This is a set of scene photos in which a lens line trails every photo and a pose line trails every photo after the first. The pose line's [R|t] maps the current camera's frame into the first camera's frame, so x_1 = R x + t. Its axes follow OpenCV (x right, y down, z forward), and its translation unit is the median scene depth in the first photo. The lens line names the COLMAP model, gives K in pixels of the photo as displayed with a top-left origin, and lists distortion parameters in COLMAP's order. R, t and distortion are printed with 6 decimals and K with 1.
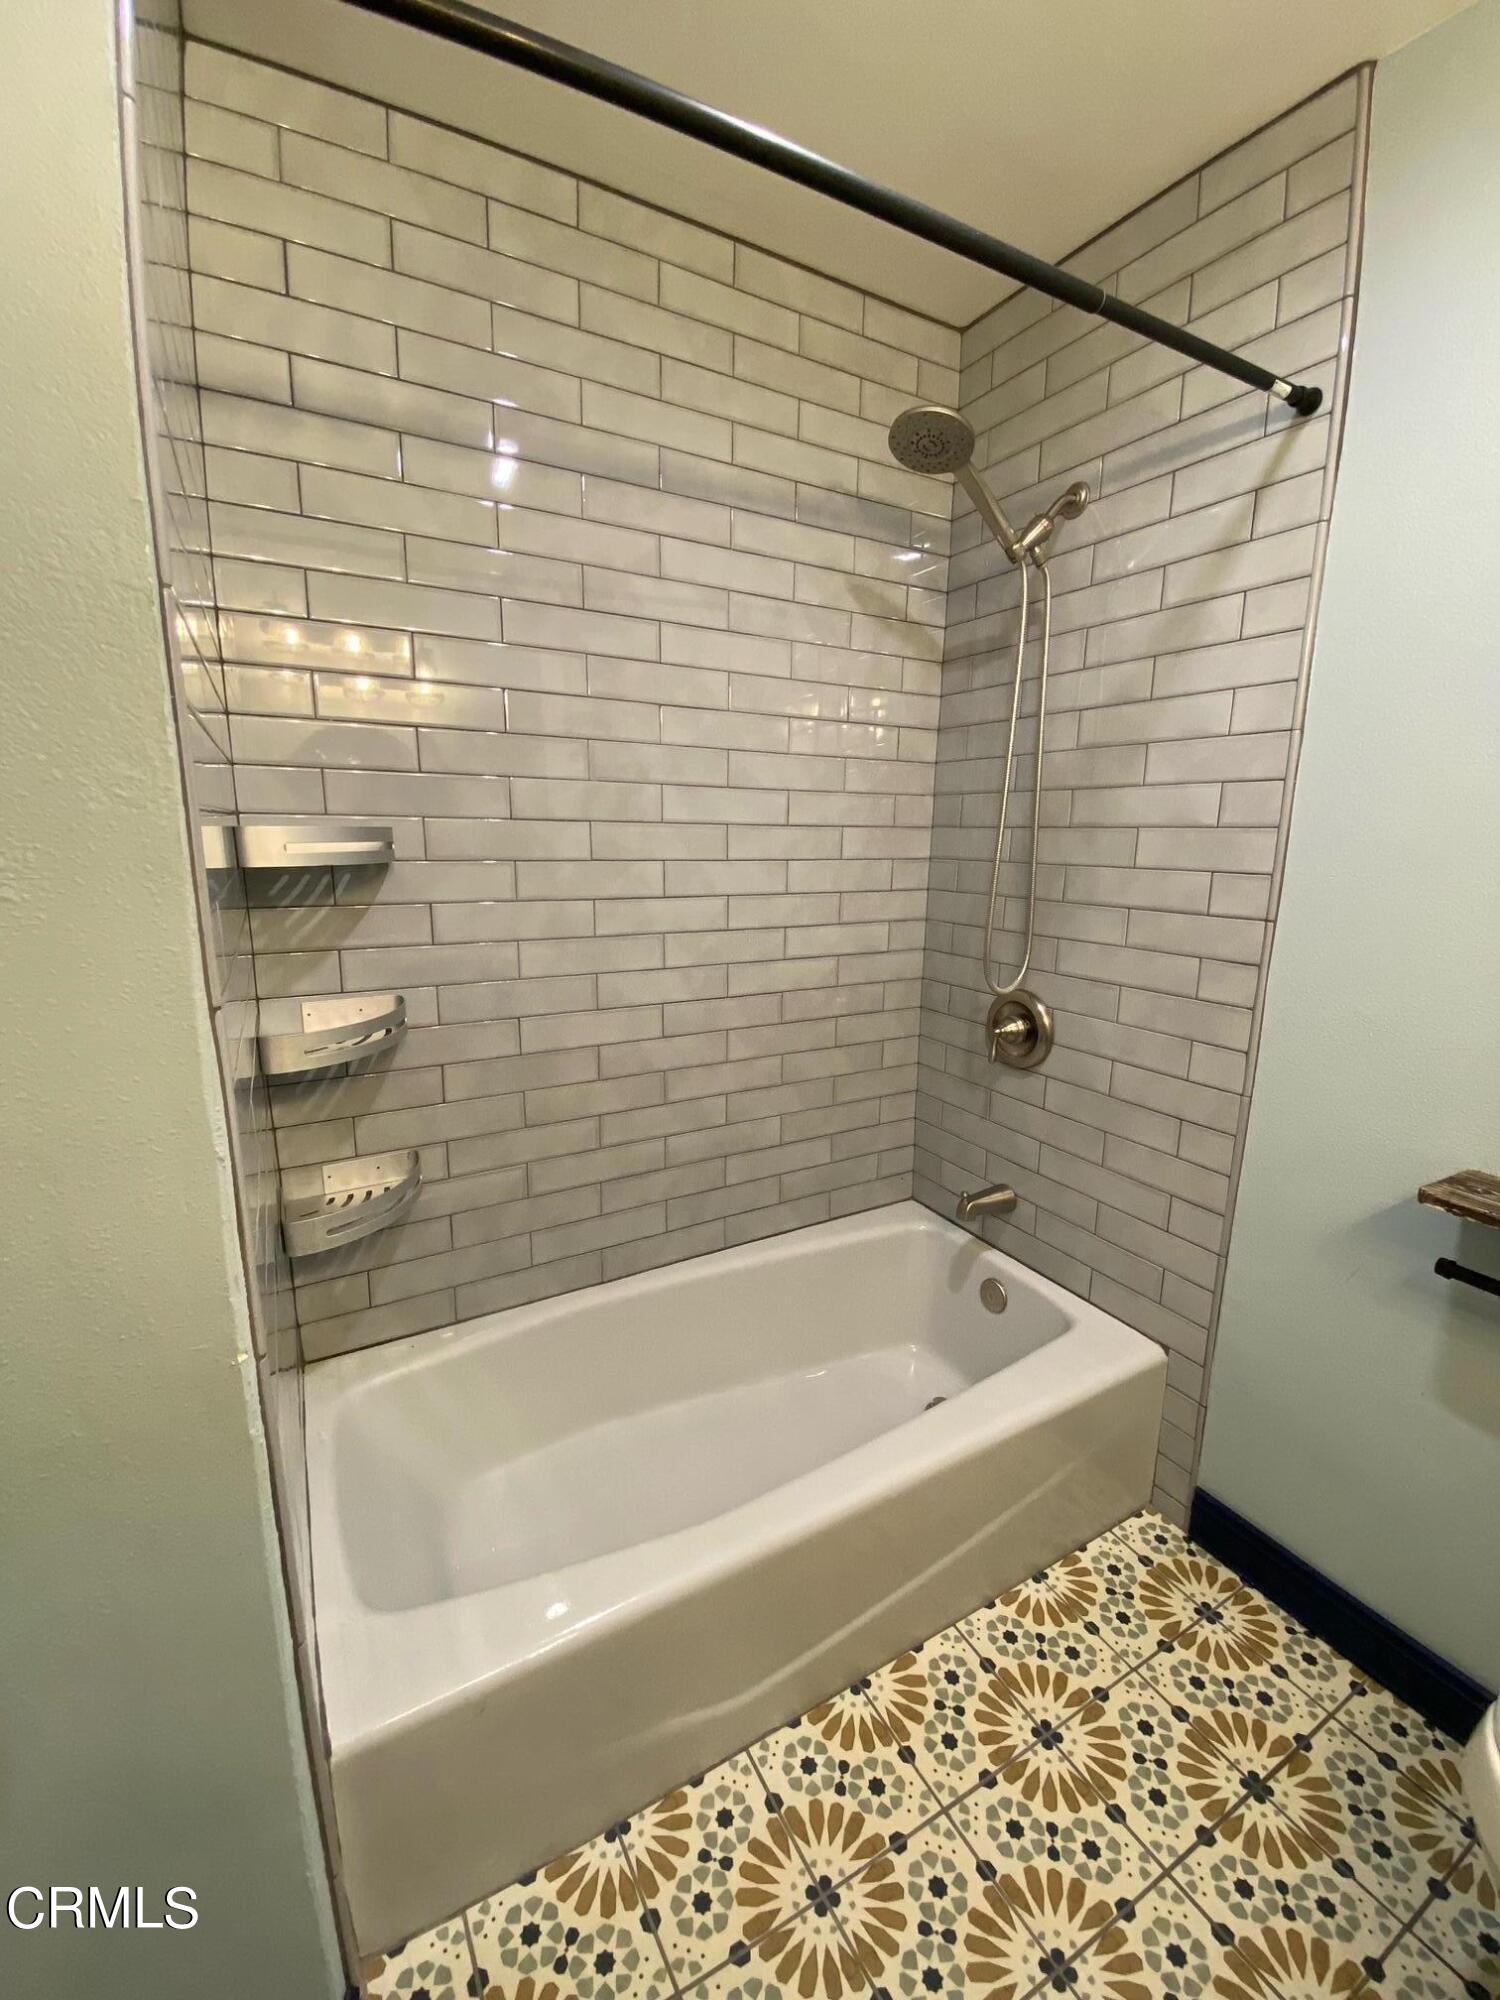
lens RADIAL K [[814.9, 0, 757.9], [0, 814.9, 1005.8], [0, 0, 1]] dist [0.020615, -0.022689]
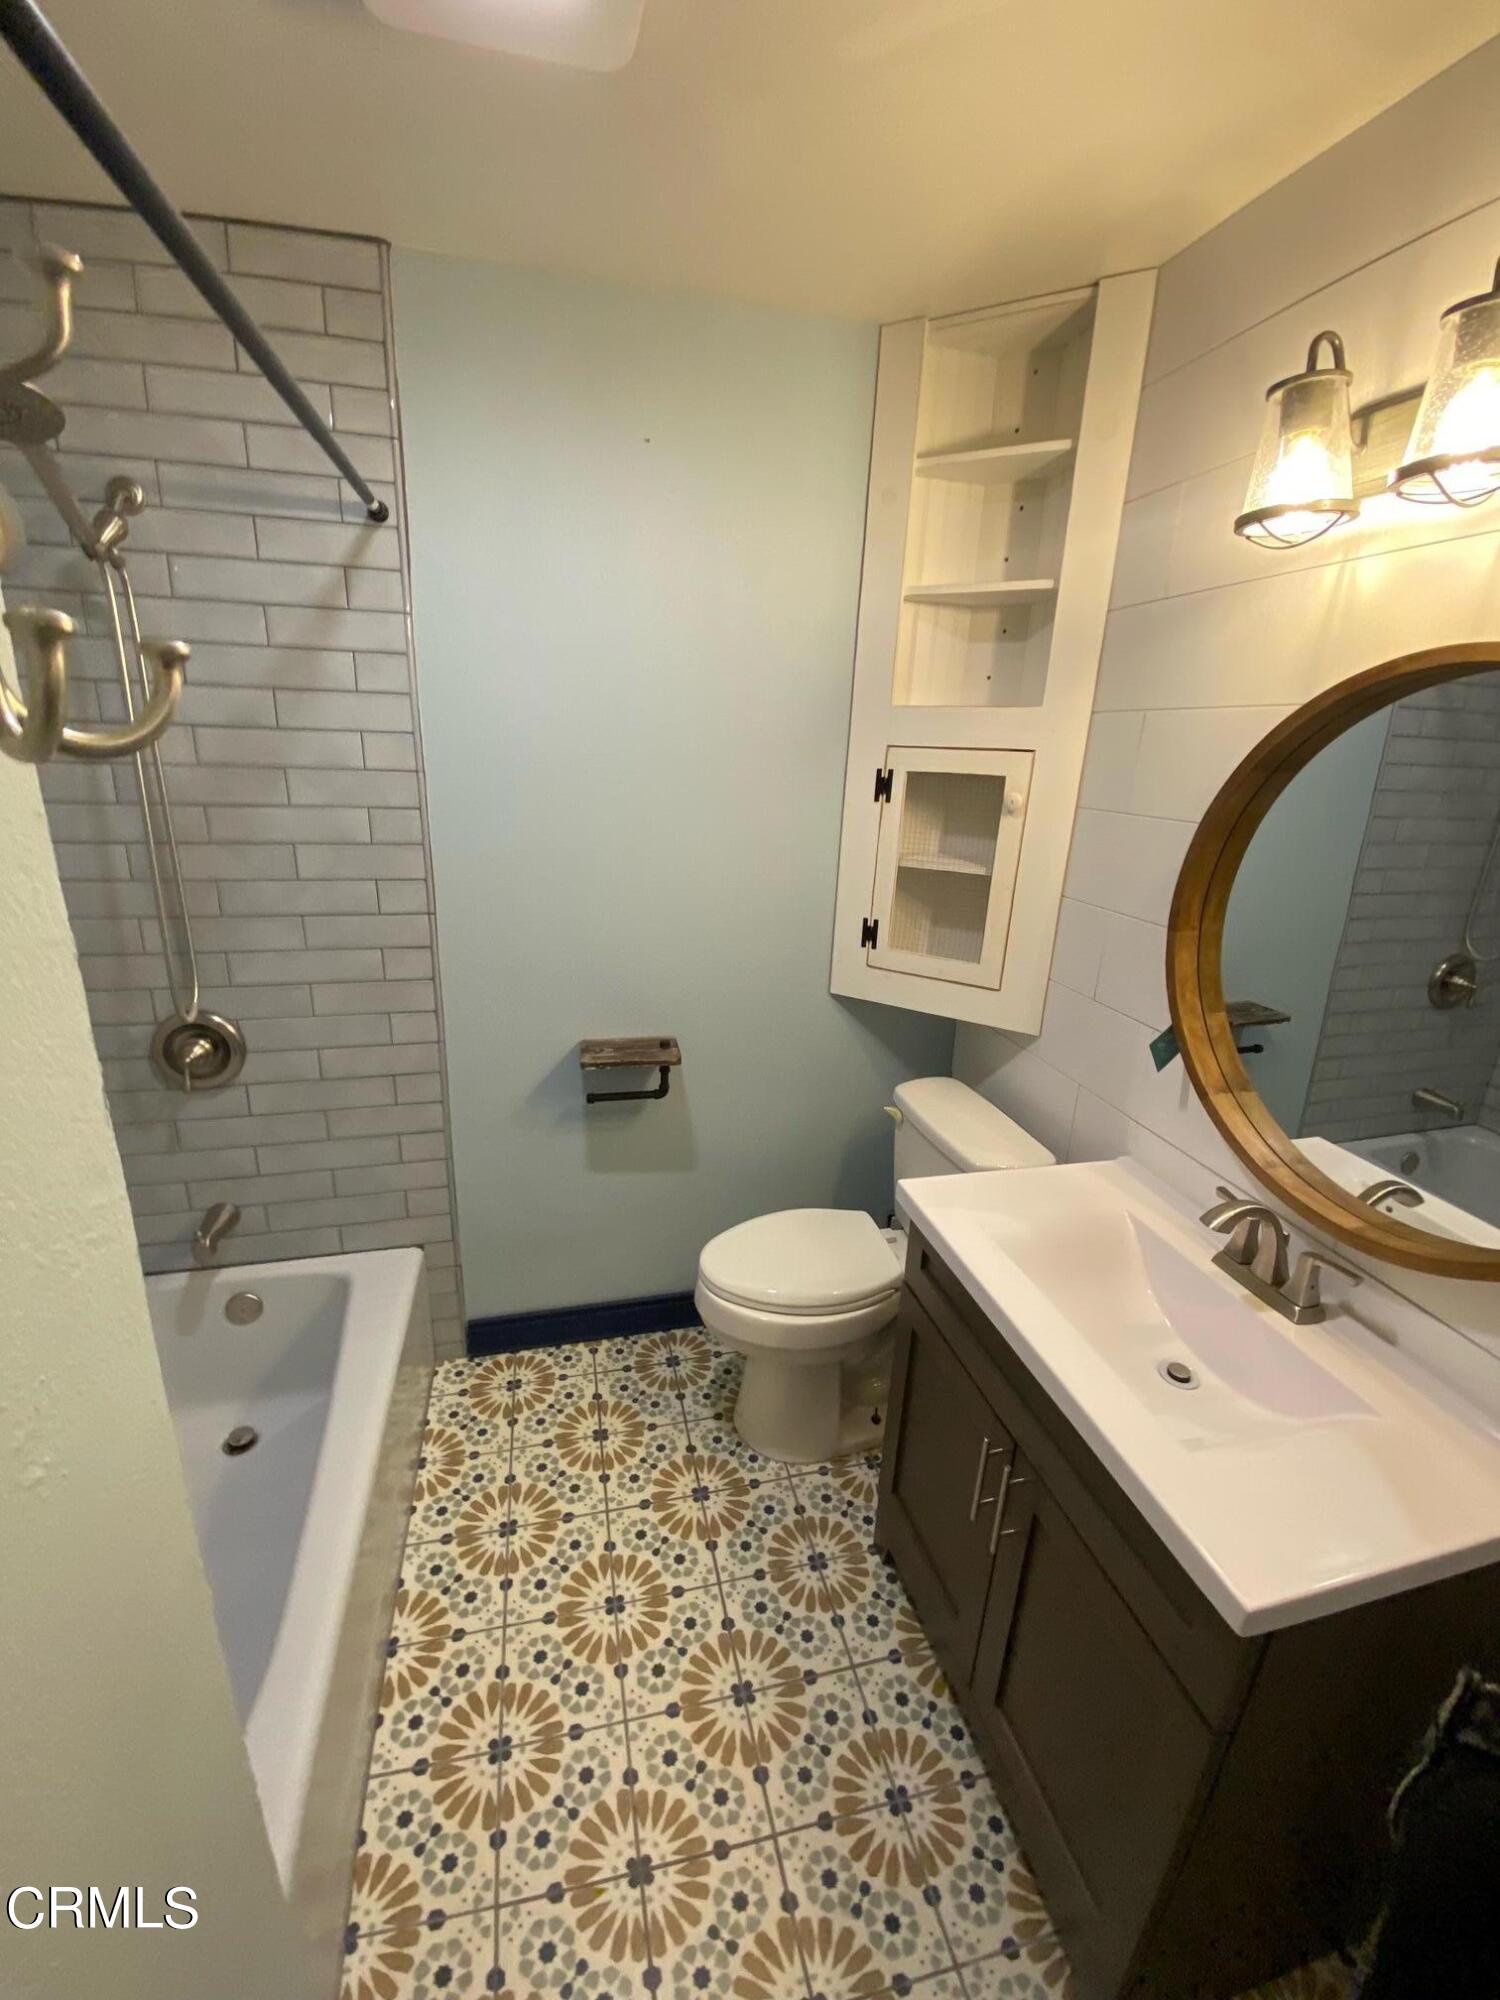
lens RADIAL K [[814.9, 0, 757.9], [0, 814.9, 1005.8], [0, 0, 1]] dist [0.020615, -0.022689]
pose [[0.259512, -0.295478, 0.919427, -0.477961], [0.161484, 0.951917, 0.260340, -0.207810], [-0.952143, 0.080912, 0.294749, 0.104302]]
